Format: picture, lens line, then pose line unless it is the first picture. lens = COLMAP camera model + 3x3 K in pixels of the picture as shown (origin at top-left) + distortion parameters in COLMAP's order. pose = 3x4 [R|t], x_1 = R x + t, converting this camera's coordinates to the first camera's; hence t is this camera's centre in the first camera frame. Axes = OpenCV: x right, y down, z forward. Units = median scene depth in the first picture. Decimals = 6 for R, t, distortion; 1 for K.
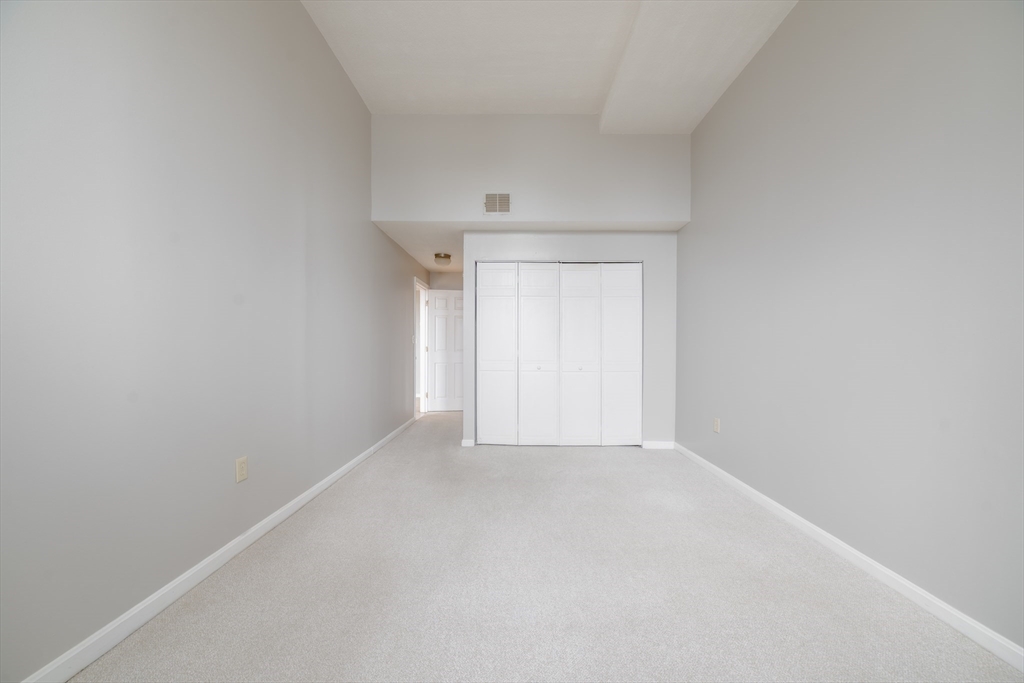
lens RADIAL K [[385.6, 0, 516.2], [0, 385.6, 351.1], [0, 0, 1]] dist [-0.006851, 0.002979]
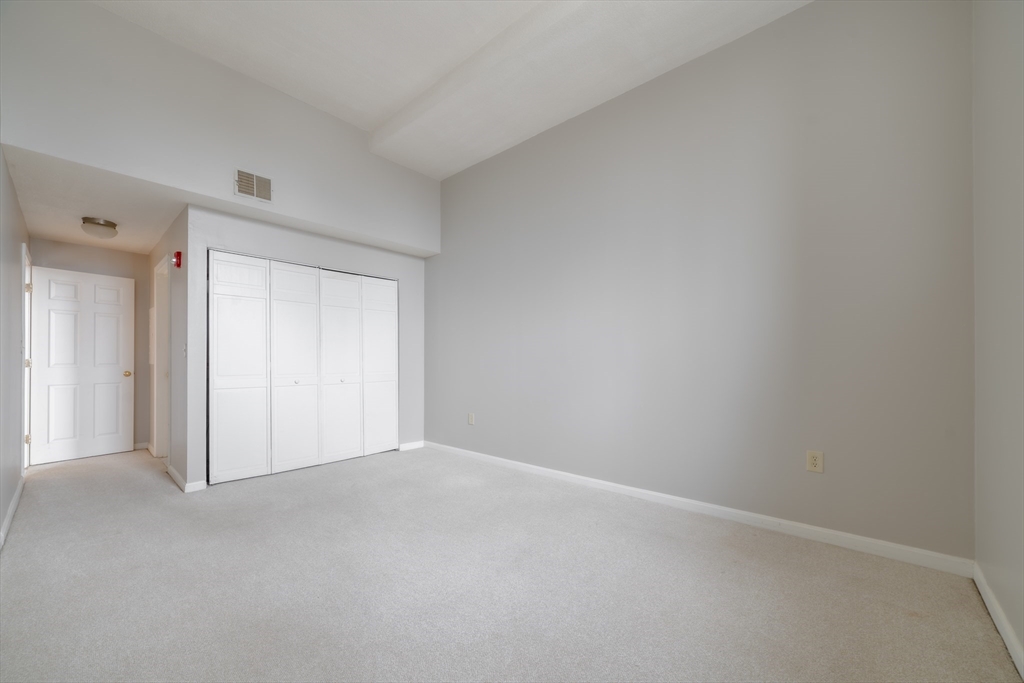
lens RADIAL K [[393.4, 0, 508.8], [0, 393.4, 356.5], [0, 0, 1]] dist [0.000020, 0.003671]
pose [[0.664821, 0.000544, 0.747003, -0.295667], [0.011636, 0.999871, -0.011084, 0.000602], [-0.746912, 0.016061, 0.664729, 0.026678]]
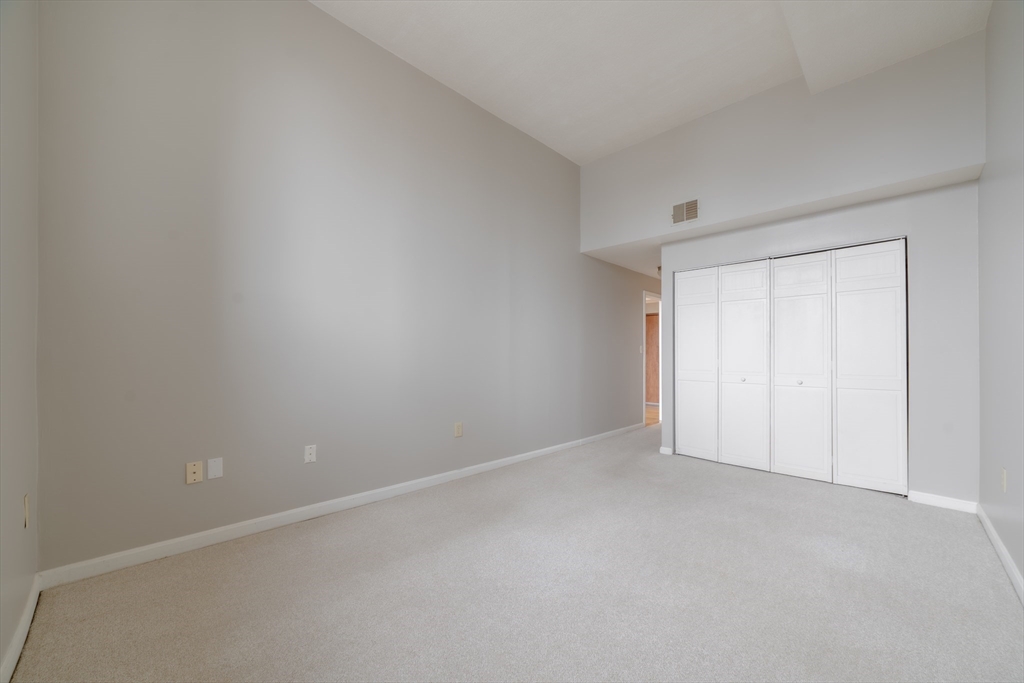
lens RADIAL K [[385.6, 0, 516.2], [0, 385.6, 351.1], [0, 0, 1]] dist [-0.006851, 0.002979]
pose [[0.717218, -0.009743, -0.696781, 0.304810], [-0.009510, 0.999672, -0.023768, 0.003336], [0.696784, 0.023673, 0.716890, -0.010106]]
